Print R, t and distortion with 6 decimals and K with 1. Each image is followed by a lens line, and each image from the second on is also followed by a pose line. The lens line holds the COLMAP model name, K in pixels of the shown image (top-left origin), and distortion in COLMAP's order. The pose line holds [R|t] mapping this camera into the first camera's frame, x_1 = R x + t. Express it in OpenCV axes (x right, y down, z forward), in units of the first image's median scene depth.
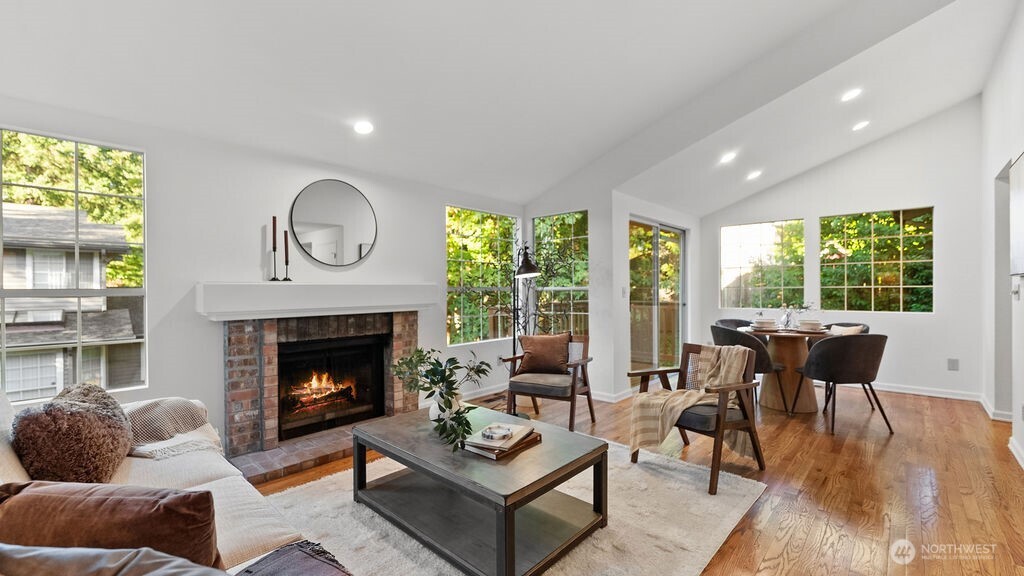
lens RADIAL K [[419.2, 0, 505.3], [0, 419.2, 292.2], [0, 0, 1]] dist [-0.004847, 0.001093]
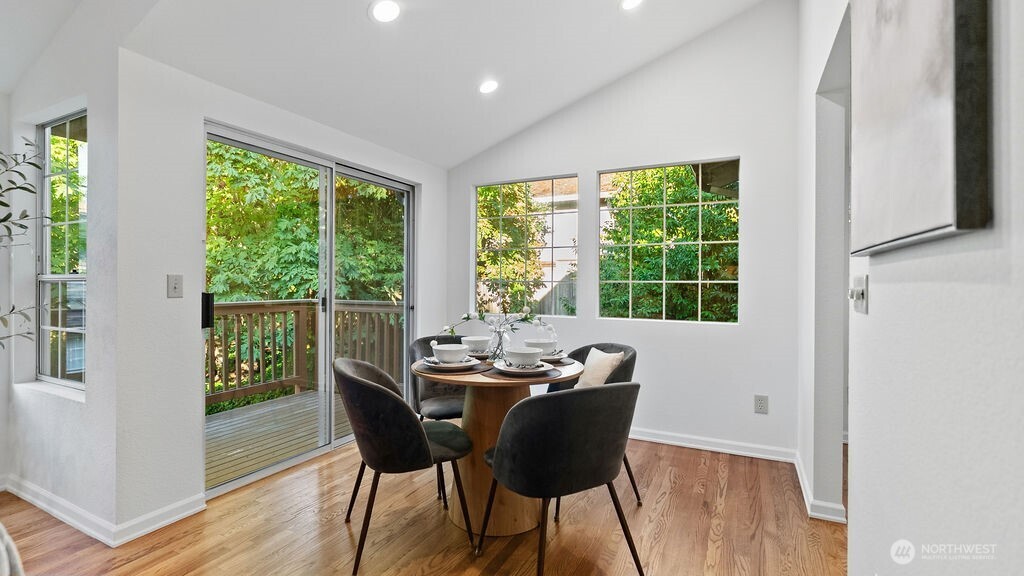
lens RADIAL K [[451.3, 0, 508.2], [0, 451.3, 282.6], [0, 0, 1]] dist [-0.003291, -0.000331]
pose [[0.961678, 0.010343, 0.273988, 0.504760], [-0.008359, 0.999930, -0.008405, -0.003214], [-0.274055, 0.005792, 0.961697, 0.438367]]
